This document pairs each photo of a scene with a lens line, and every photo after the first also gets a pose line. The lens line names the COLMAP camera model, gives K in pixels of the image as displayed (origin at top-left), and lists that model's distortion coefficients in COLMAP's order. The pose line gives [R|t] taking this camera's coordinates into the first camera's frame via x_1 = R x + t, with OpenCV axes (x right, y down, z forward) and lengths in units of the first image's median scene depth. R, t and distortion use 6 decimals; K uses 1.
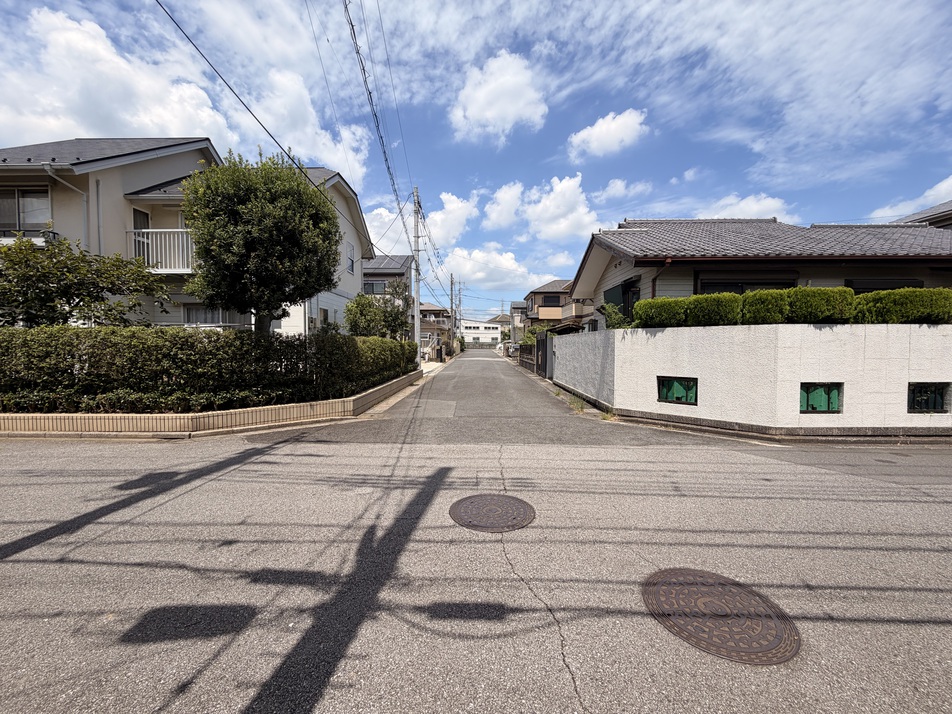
lens RADIAL K [[376.5, 0, 473.9], [0, 376.5, 357.3], [0, 0, 1]] dist [-0.000881, -0.000106]
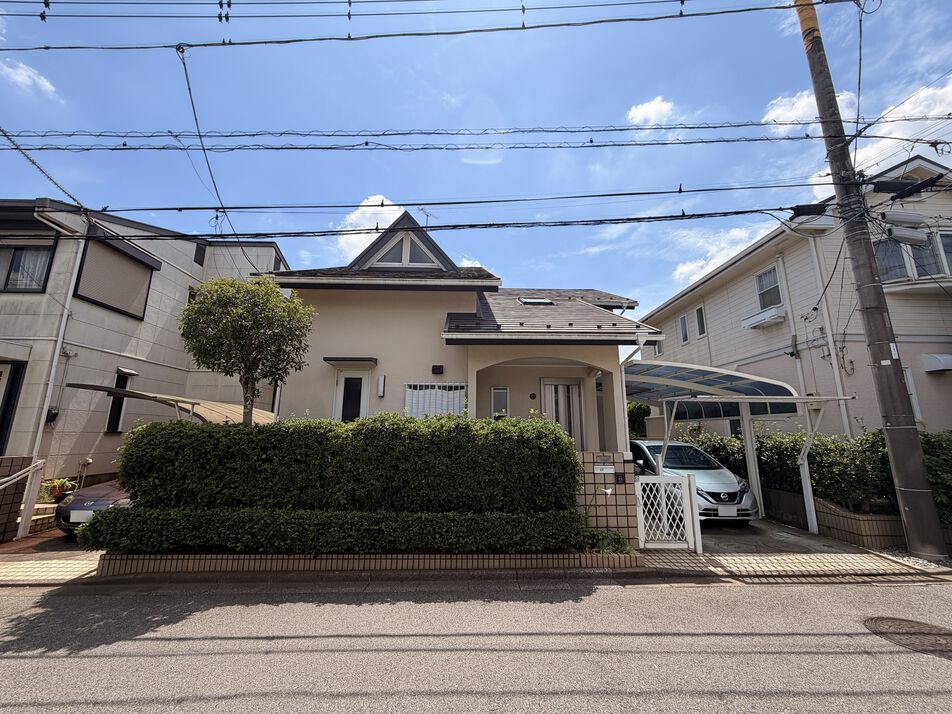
lens RADIAL K [[376.8, 0, 476.0], [0, 376.8, 357.0], [0, 0, 1]] dist [0.000370, -0.000111]
pose [[-0.999741, -0.010001, -0.020447, 1.818124], [-0.006317, 0.984926, -0.172863, -0.083968], [0.021868, -0.172689, -0.984734, 1.940629]]
